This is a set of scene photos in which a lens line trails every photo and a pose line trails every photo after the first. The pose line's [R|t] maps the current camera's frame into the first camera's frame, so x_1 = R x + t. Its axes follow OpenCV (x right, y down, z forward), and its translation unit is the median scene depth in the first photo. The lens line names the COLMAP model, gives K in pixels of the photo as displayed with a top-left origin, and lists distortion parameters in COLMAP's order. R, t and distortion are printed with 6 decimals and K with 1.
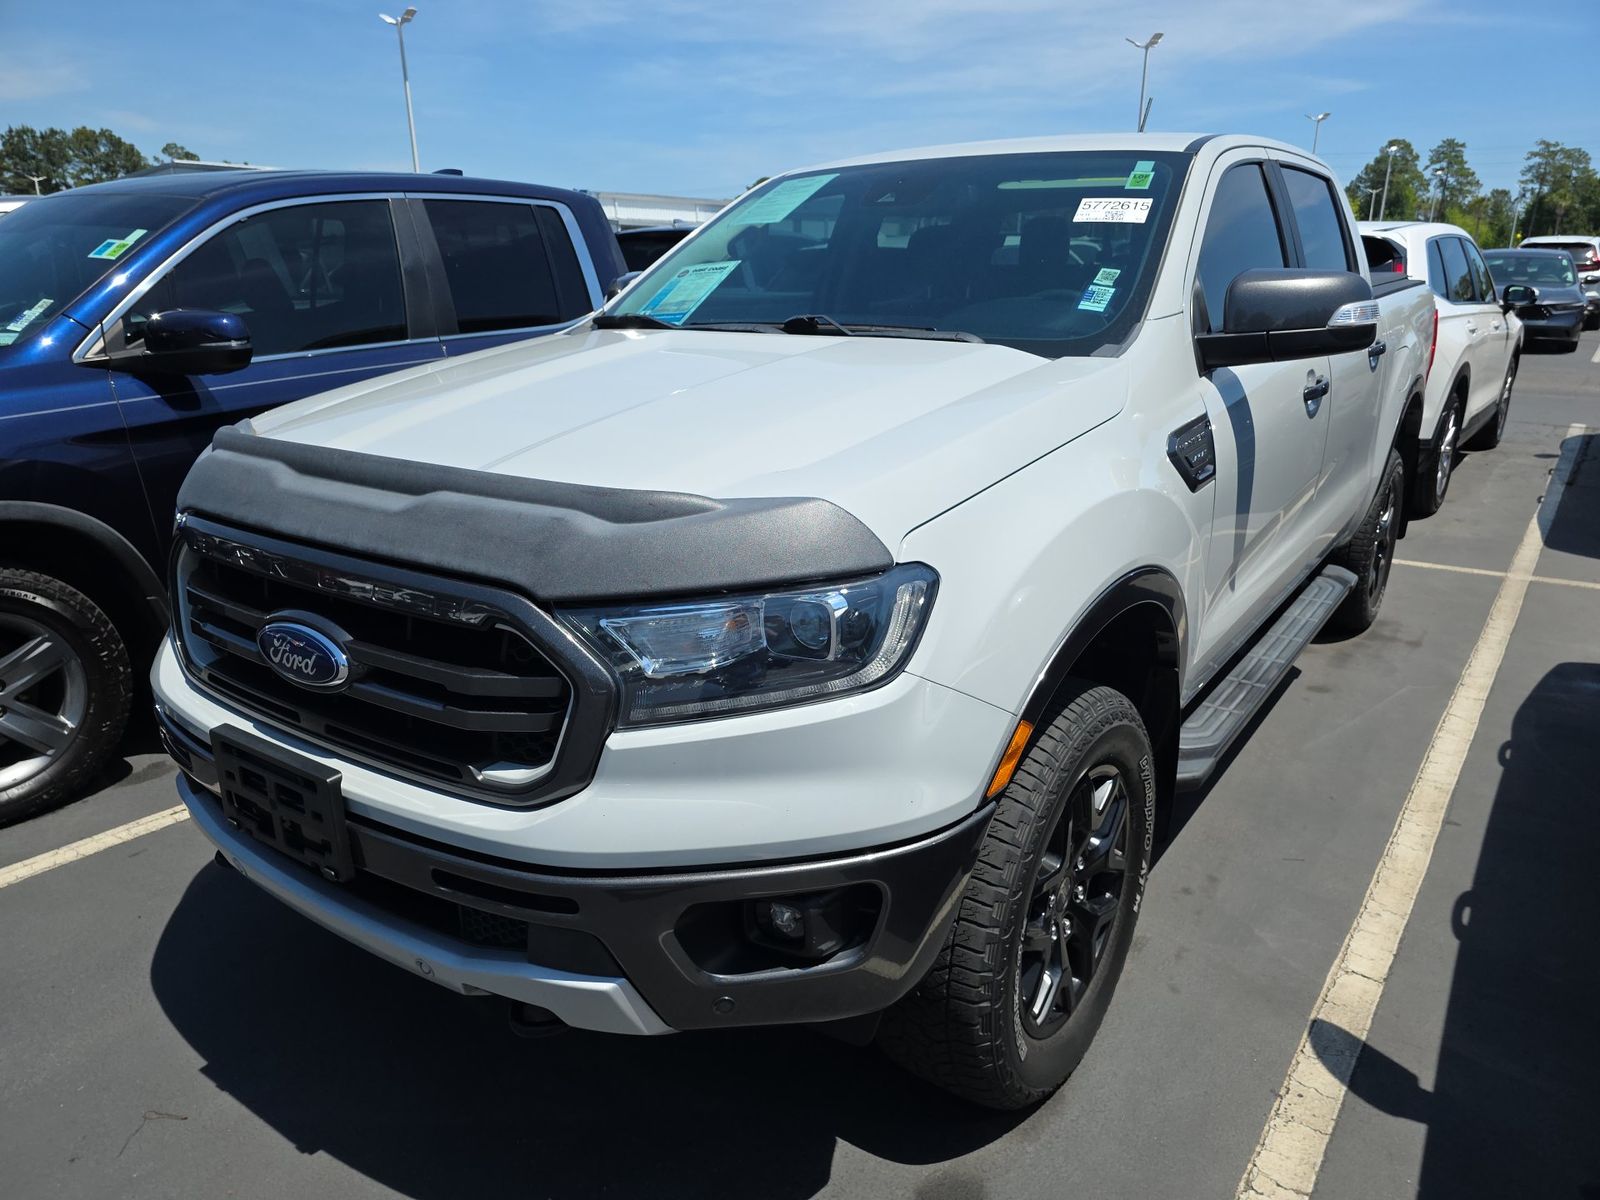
lens RADIAL K [[1100.3, 0, 800.0], [0, 1100.3, 600.0], [0, 0, 1]] dist [0.010874, -0.003026]
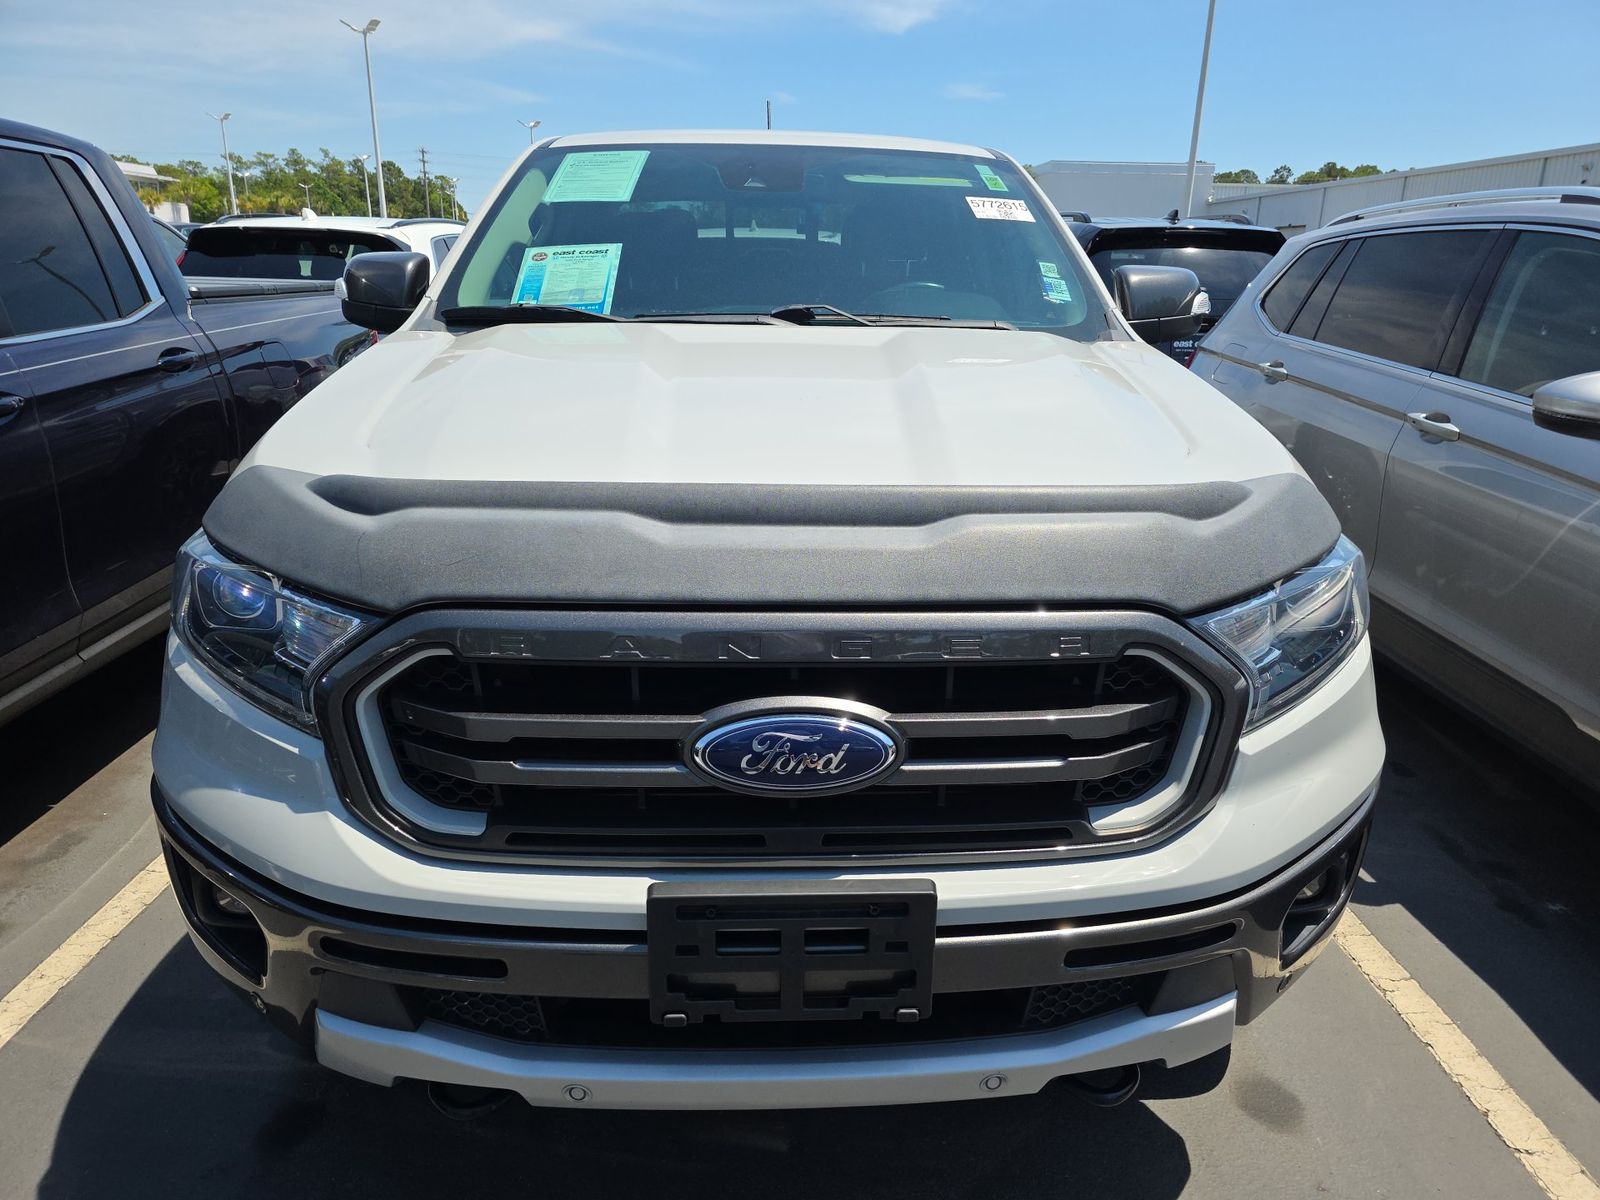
lens RADIAL K [[1100.3, 0, 800.0], [0, 1100.3, 600.0], [0, 0, 1]] dist [0.010874, -0.003026]
pose [[0.789088, -0.160577, 0.592920, -0.633639], [0.157672, 0.985836, 0.057149, -0.069689], [-0.593699, 0.048391, 0.803231, 0.278413]]
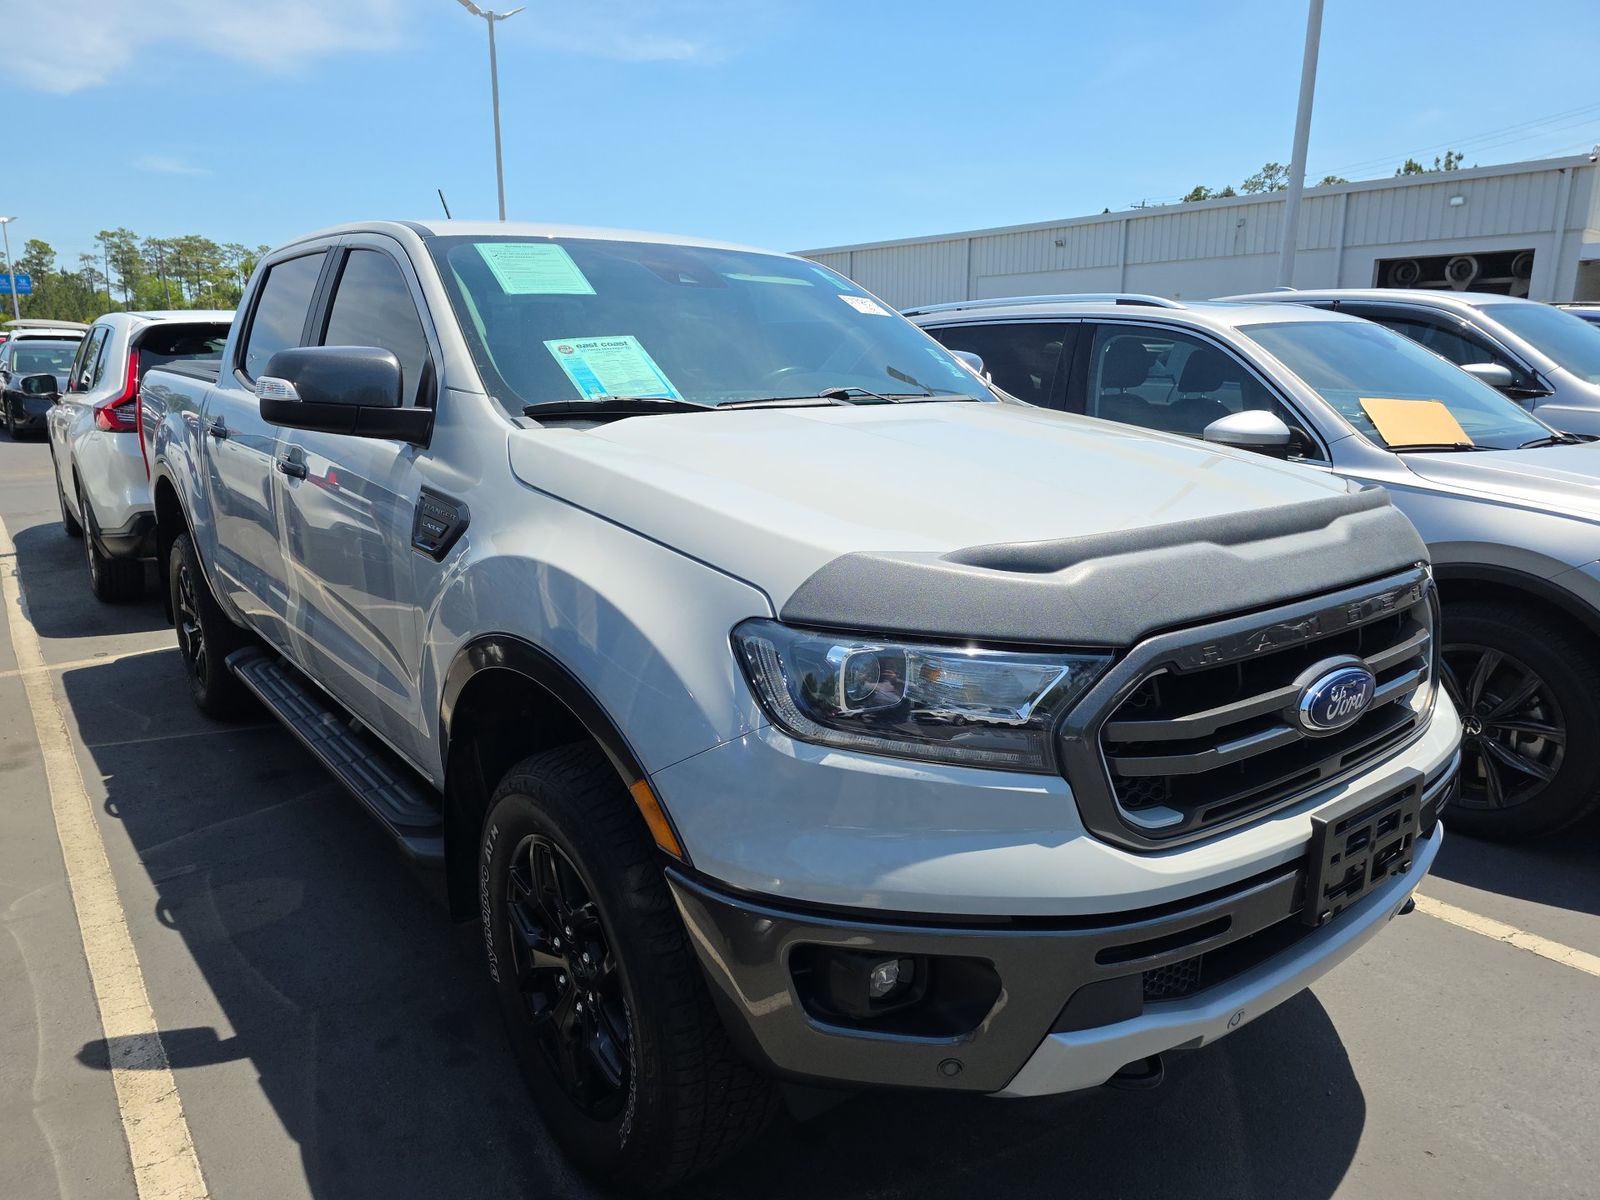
lens RADIAL K [[1100.3, 0, 800.0], [0, 1100.3, 600.0], [0, 0, 1]] dist [0.010874, -0.003026]
pose [[0.295758, -0.199244, 0.934253, -1.115422], [0.276199, 0.954070, 0.116034, -0.215176], [-0.914462, 0.223722, 0.337205, 0.786537]]
